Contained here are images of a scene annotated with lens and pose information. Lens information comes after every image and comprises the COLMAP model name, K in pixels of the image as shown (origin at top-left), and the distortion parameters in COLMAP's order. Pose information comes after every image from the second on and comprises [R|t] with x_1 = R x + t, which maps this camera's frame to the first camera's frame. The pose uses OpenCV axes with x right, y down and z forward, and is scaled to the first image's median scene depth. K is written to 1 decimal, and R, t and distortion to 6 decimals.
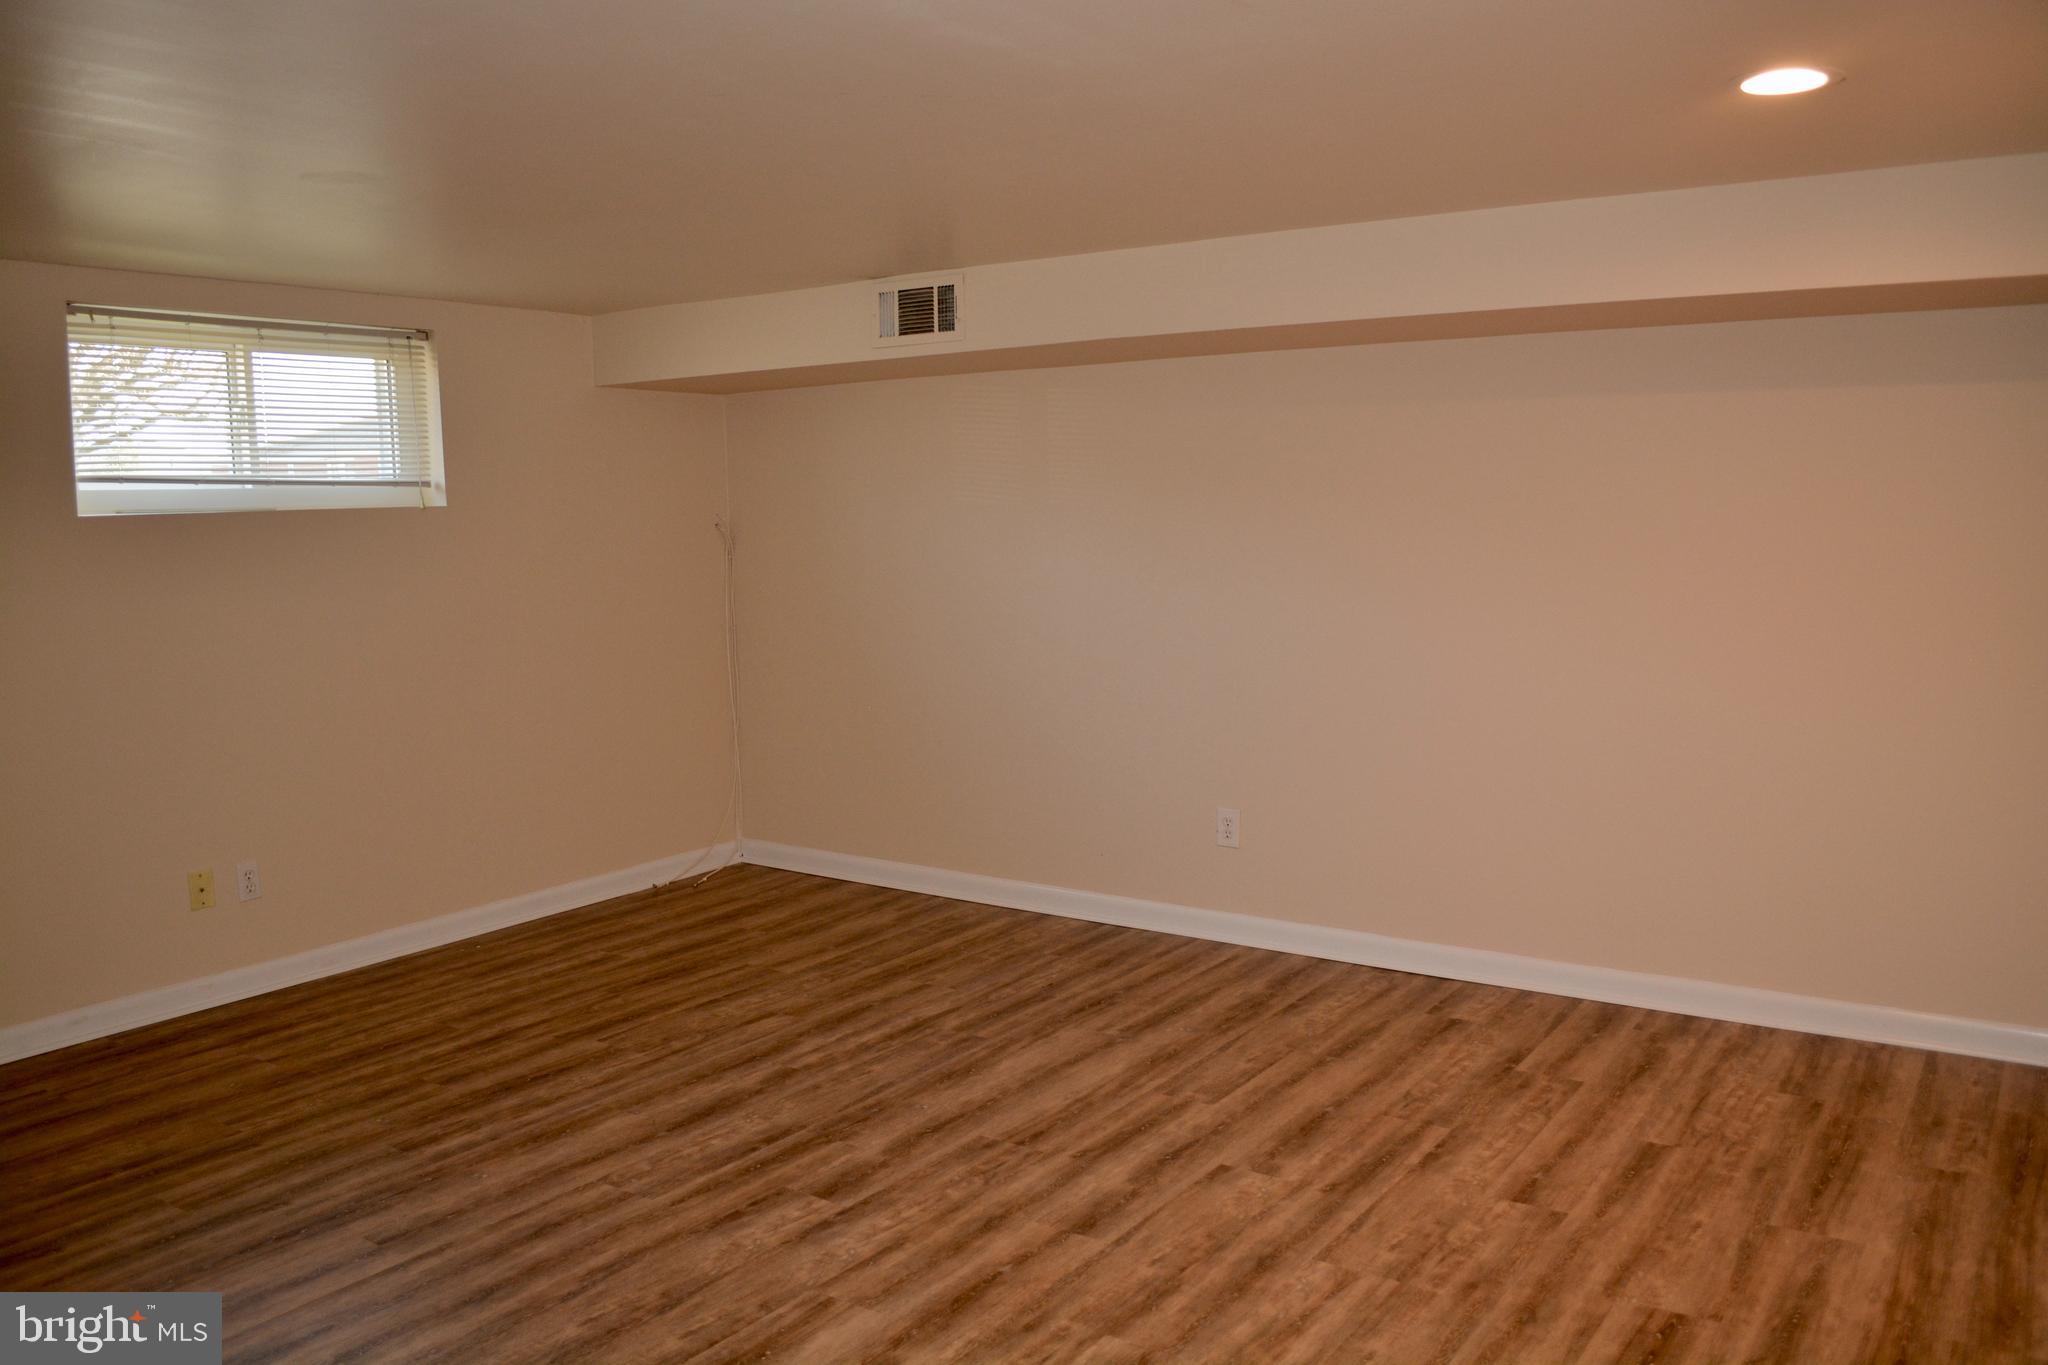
lens RADIAL K [[1605.6, 0, 1015.8], [0, 1605.6, 686.0], [0, 0, 1]] dist [-0.085762, 0.013305]
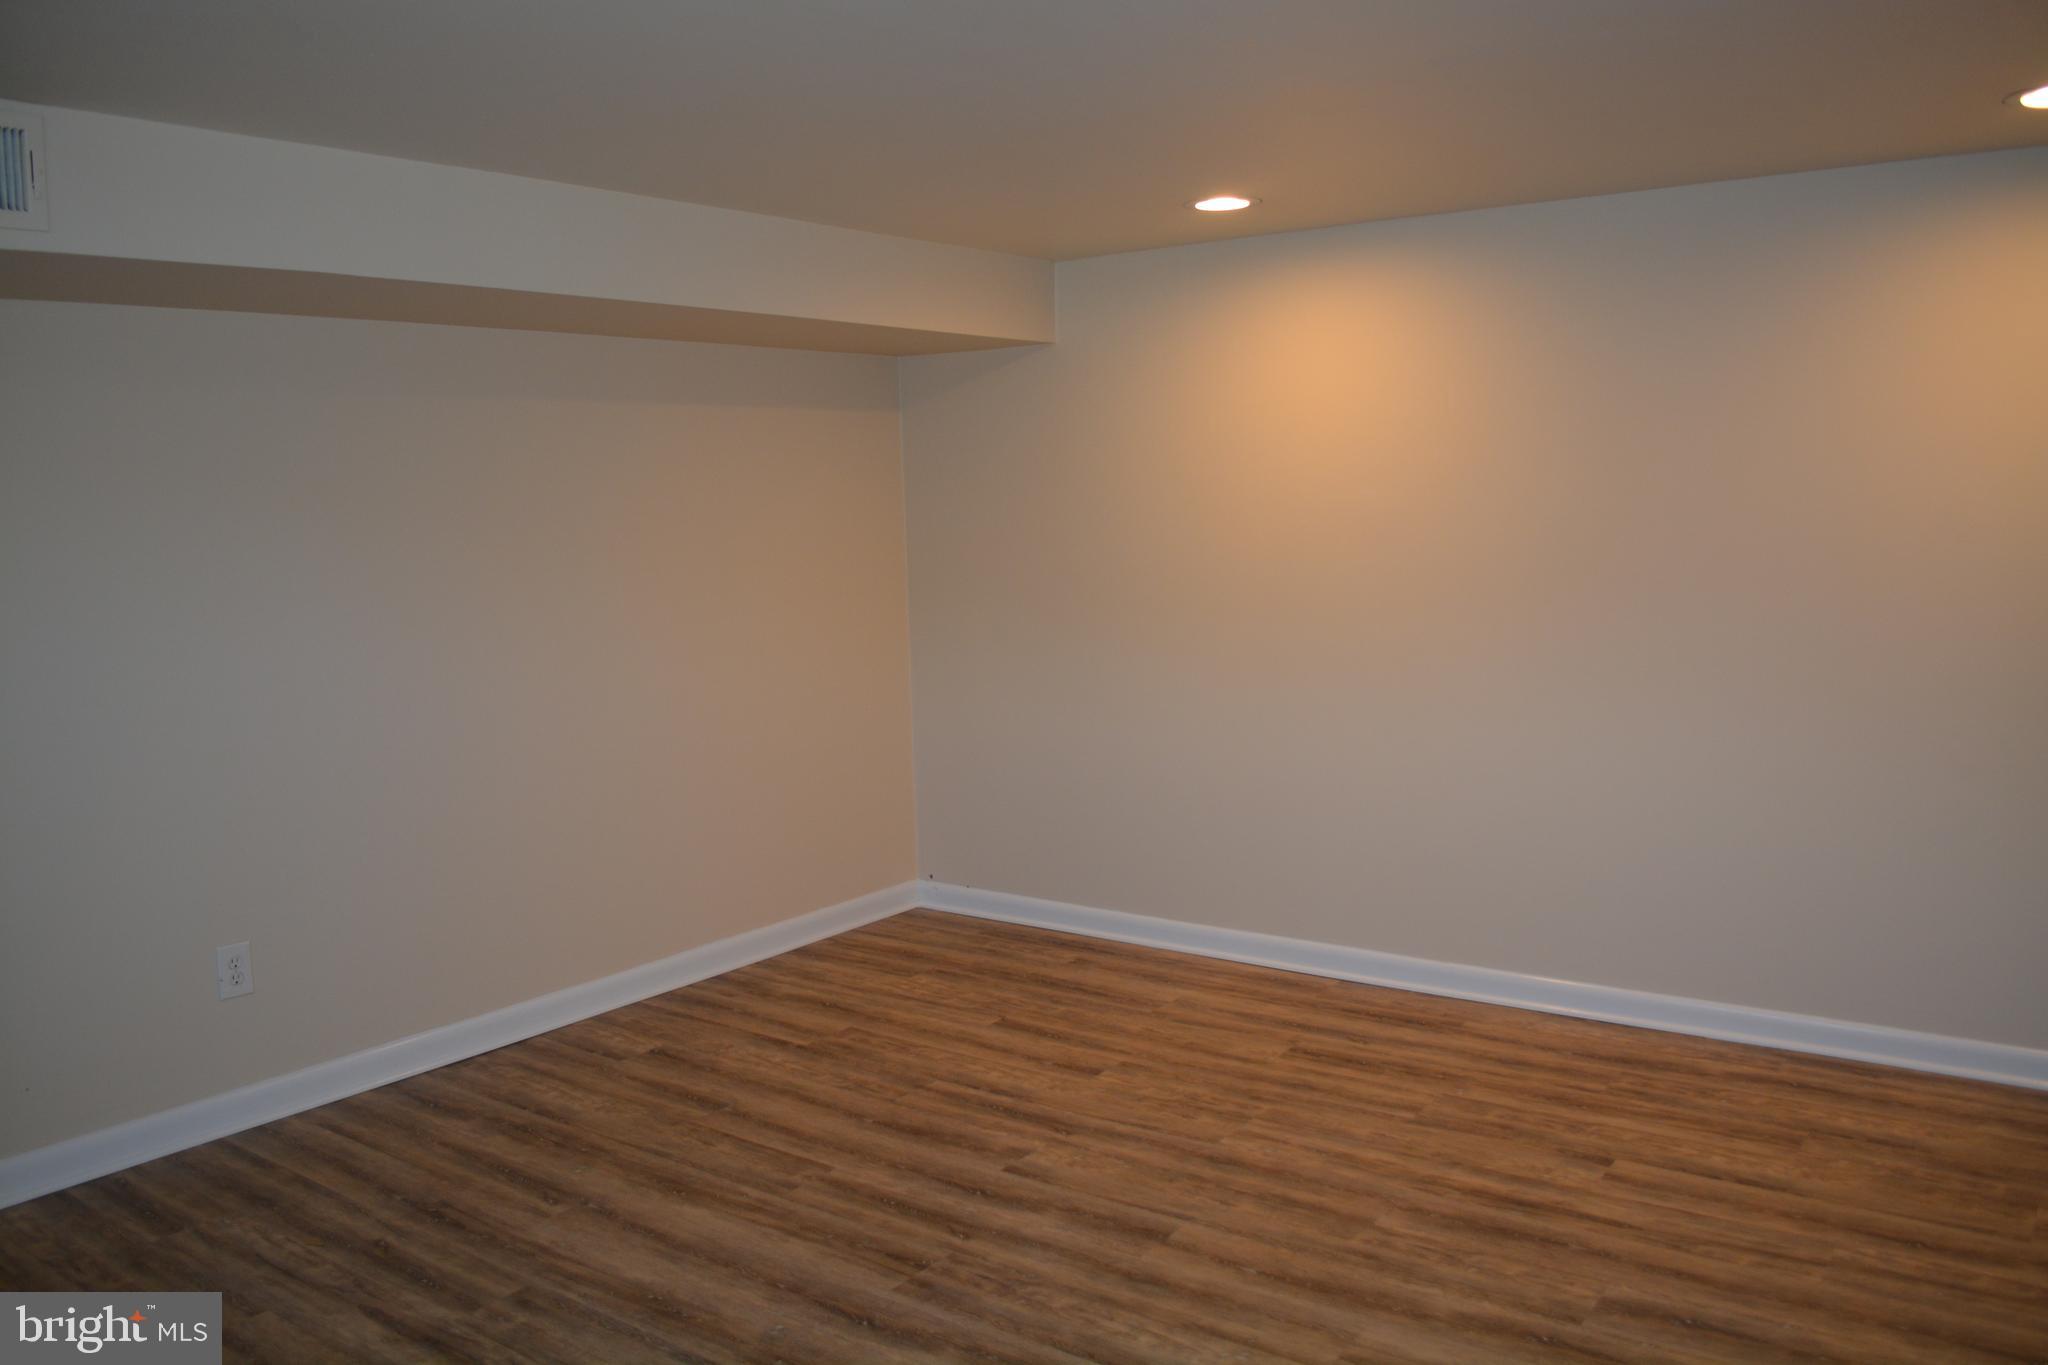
lens RADIAL K [[1605.6, 0, 1015.8], [0, 1605.6, 686.0], [0, 0, 1]] dist [-0.085762, 0.013305]
pose [[0.040697, -0.105877, 0.993546, -0.800030], [0.139264, 0.985265, 0.099290, -0.086414], [-0.989419, 0.134324, 0.054842, 0.888603]]
